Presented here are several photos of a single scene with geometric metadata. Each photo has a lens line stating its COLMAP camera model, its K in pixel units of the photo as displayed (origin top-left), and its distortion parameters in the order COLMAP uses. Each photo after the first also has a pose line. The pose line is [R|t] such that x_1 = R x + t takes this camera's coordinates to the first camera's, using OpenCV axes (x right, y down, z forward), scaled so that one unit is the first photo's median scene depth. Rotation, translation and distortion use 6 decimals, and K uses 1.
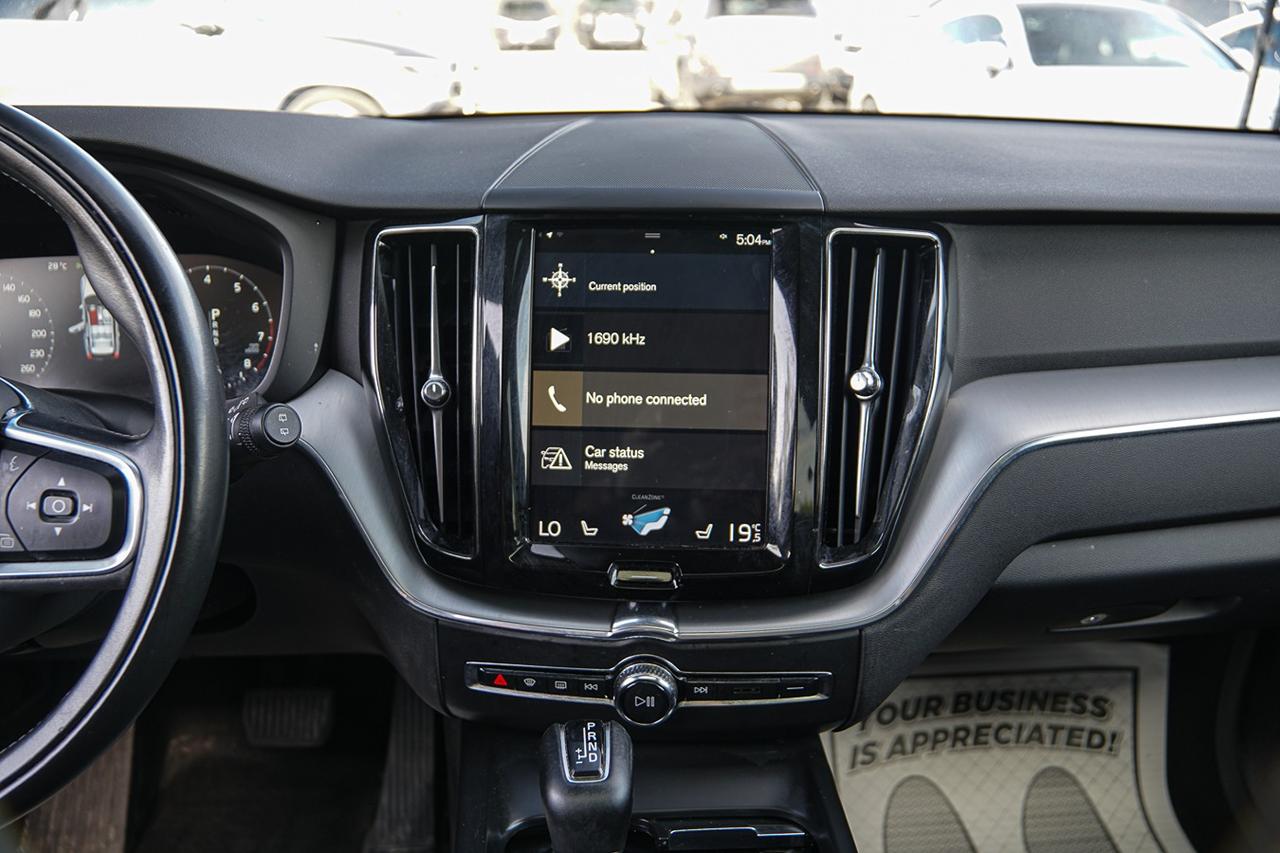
lens RADIAL K [[1004.4, 0, 630.4], [0, 1004.4, 426.2], [0, 0, 1]] dist [-0.128007, 0.093558]
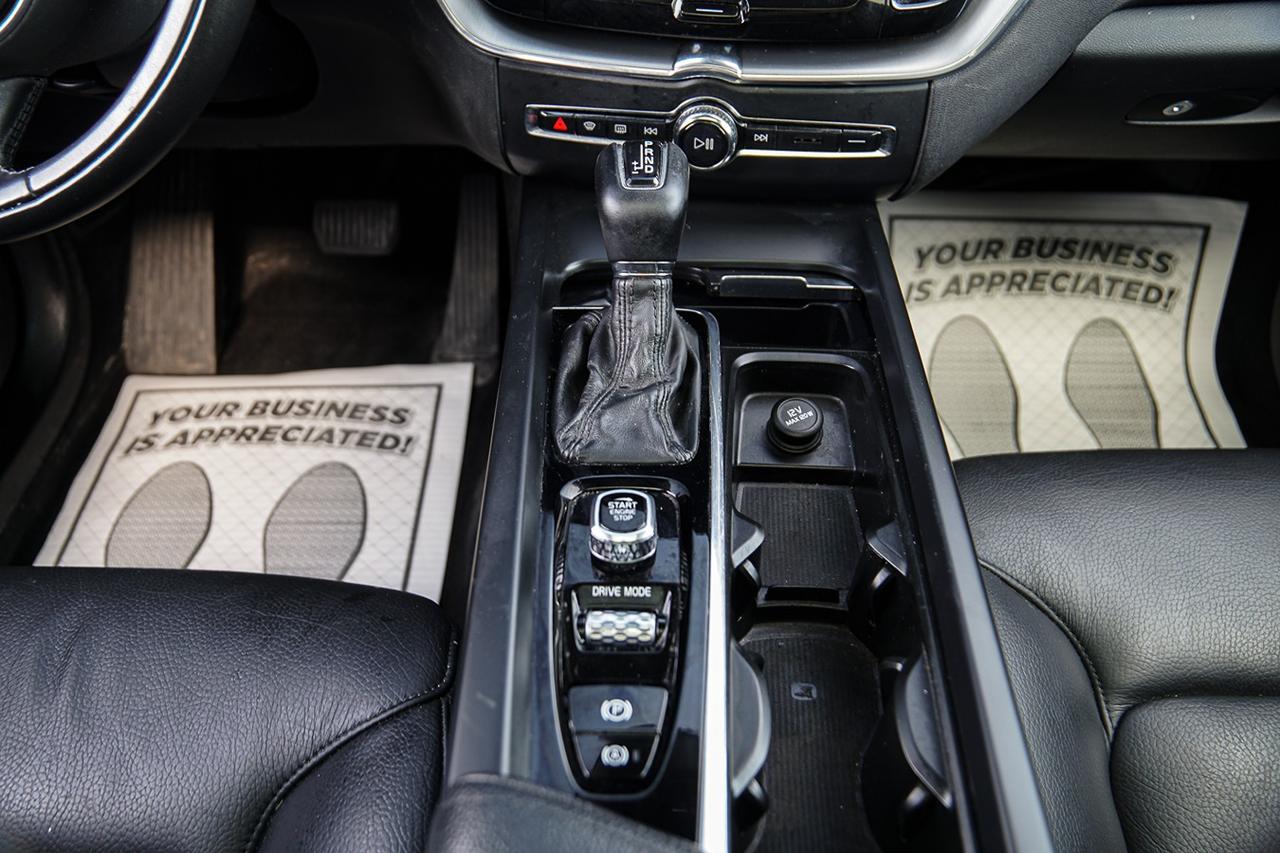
lens RADIAL K [[1004.4, 0, 630.4], [0, 1004.4, 423.0], [0, 0, 1]] dist [-0.128007, 0.093558]
pose [[0.997054, 0.052076, -0.056323, 0.011381], [-0.027085, 0.925951, 0.376672, 0.155571], [0.071768, -0.374036, 0.924633, -0.030035]]
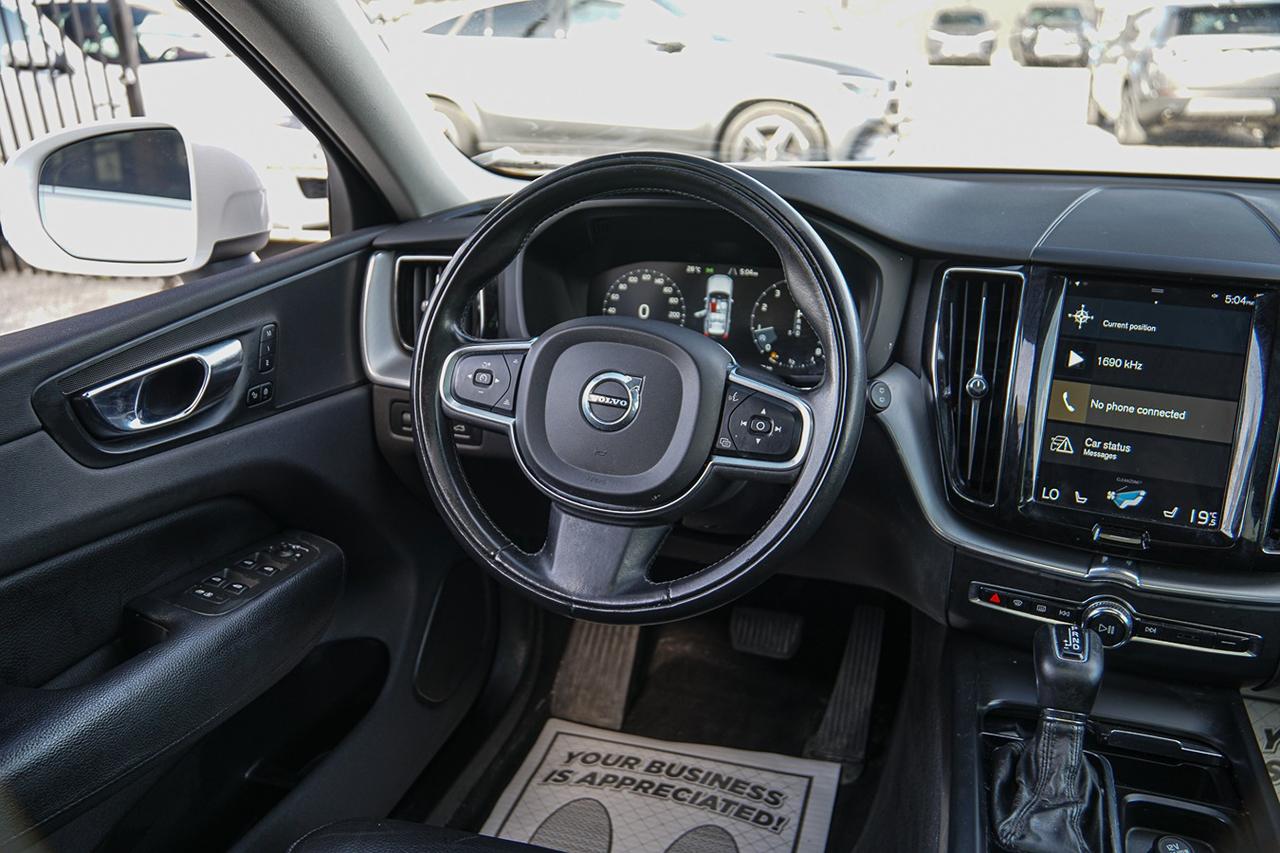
lens RADIAL K [[1004.4, 0, 632.2], [0, 1004.4, 423.0], [0, 0, 1]] dist [-0.128007, 0.093558]
pose [[0.921931, 0.125285, -0.366533, -0.124544], [-0.129413, 0.991500, 0.013395, 0.060450], [0.365096, 0.035085, 0.930309, -0.469422]]
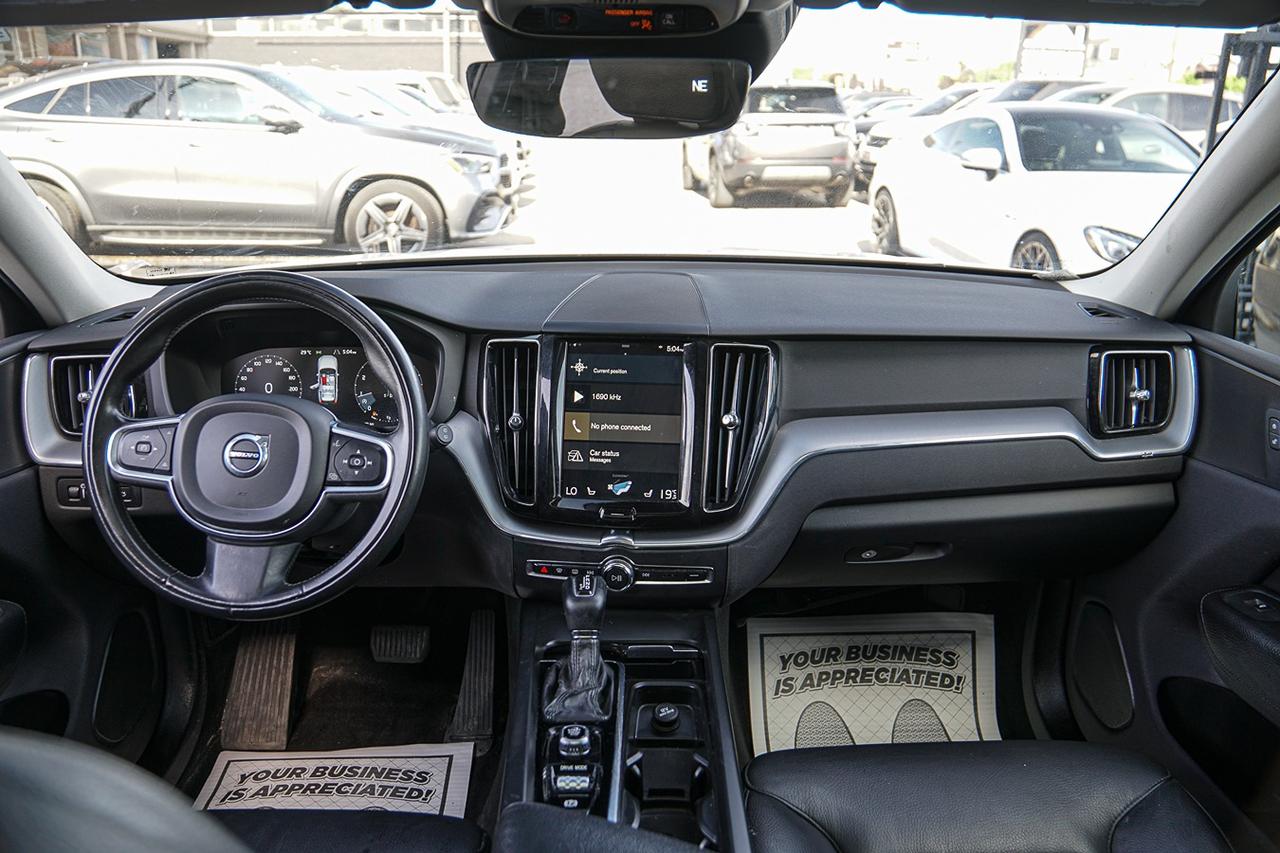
lens RADIAL K [[1004.4, 0, 630.5], [0, 1004.4, 421.8], [0, 0, 1]] dist [-0.128007, 0.093558]
pose [[0.999190, 0.016746, -0.036581, 0.105345], [-0.019530, 0.996830, -0.077130, 0.114127], [0.035173, 0.077782, 0.996350, -0.975132]]
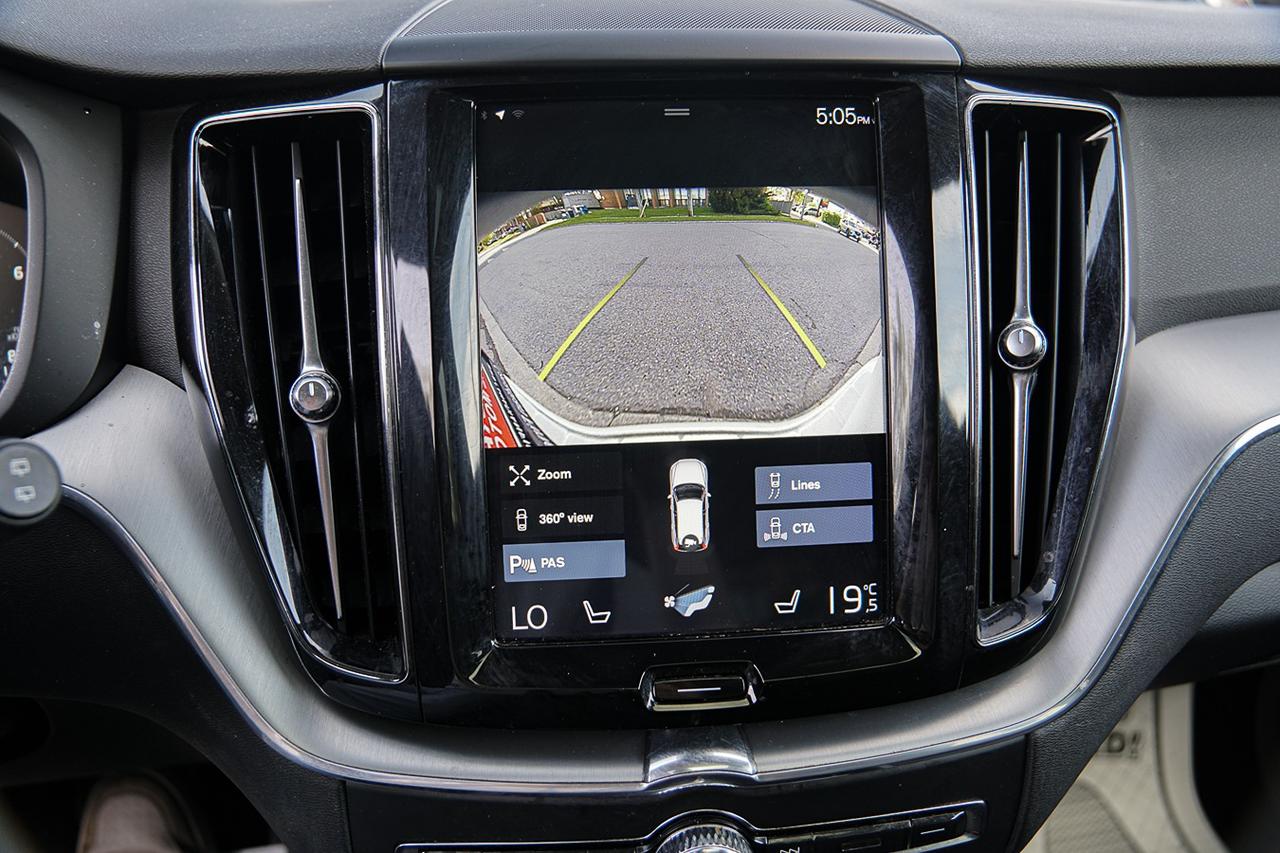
lens RADIAL K [[1004.4, 0, 628.6], [0, 1004.4, 418.3], [0, 0, 1]] dist [-0.128007, 0.093558]
pose [[0.989168, -0.057647, 0.134994, -0.092912], [0.054162, 0.998101, 0.029355, -0.027675], [-0.136430, -0.021726, 0.990411, 0.405712]]
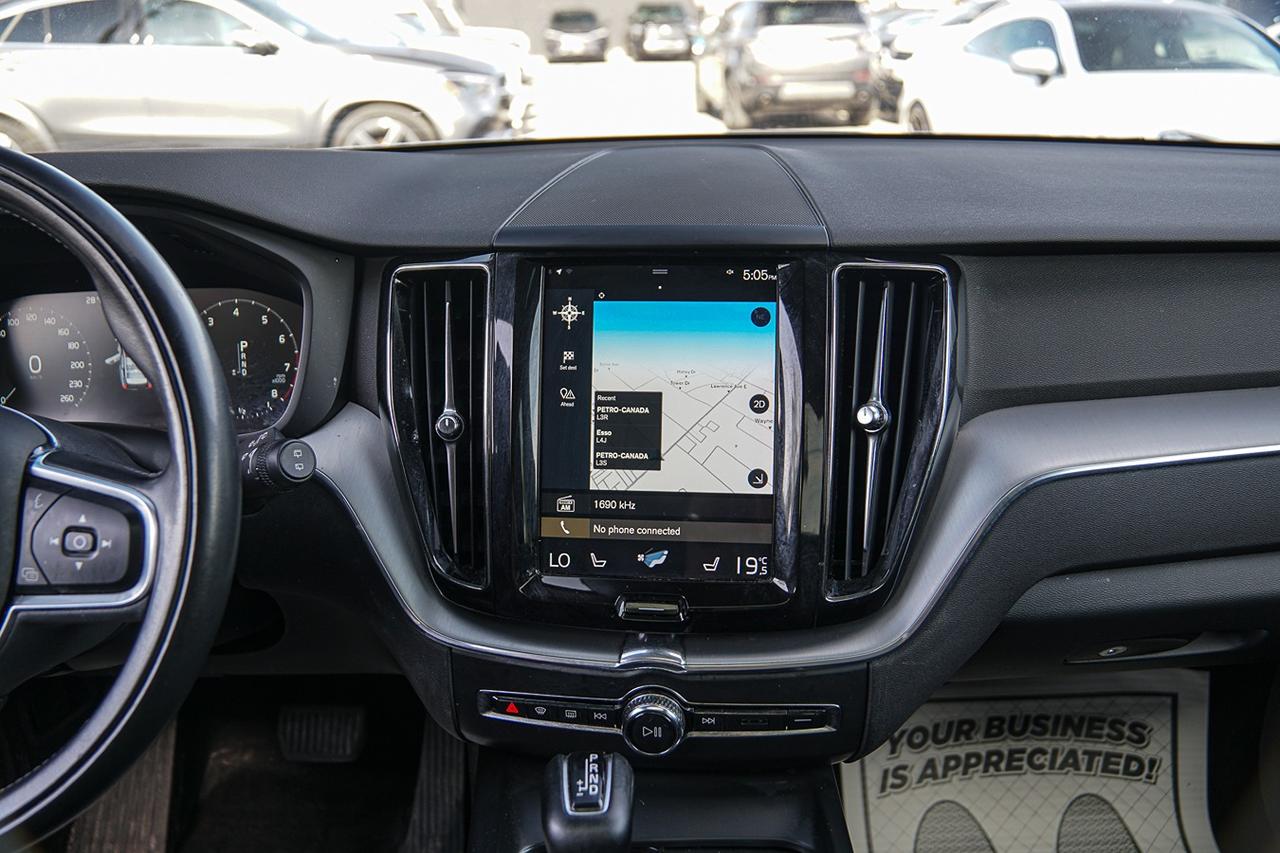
lens RADIAL K [[1004.4, 0, 627.2], [0, 1004.4, 421.3], [0, 0, 1]] dist [-0.128007, 0.093558]
pose [[0.998547, -0.001424, -0.053861, 0.042198], [0.000717, 0.999913, -0.013144, -0.024726], [0.053875, 0.013086, 0.998462, -0.012795]]
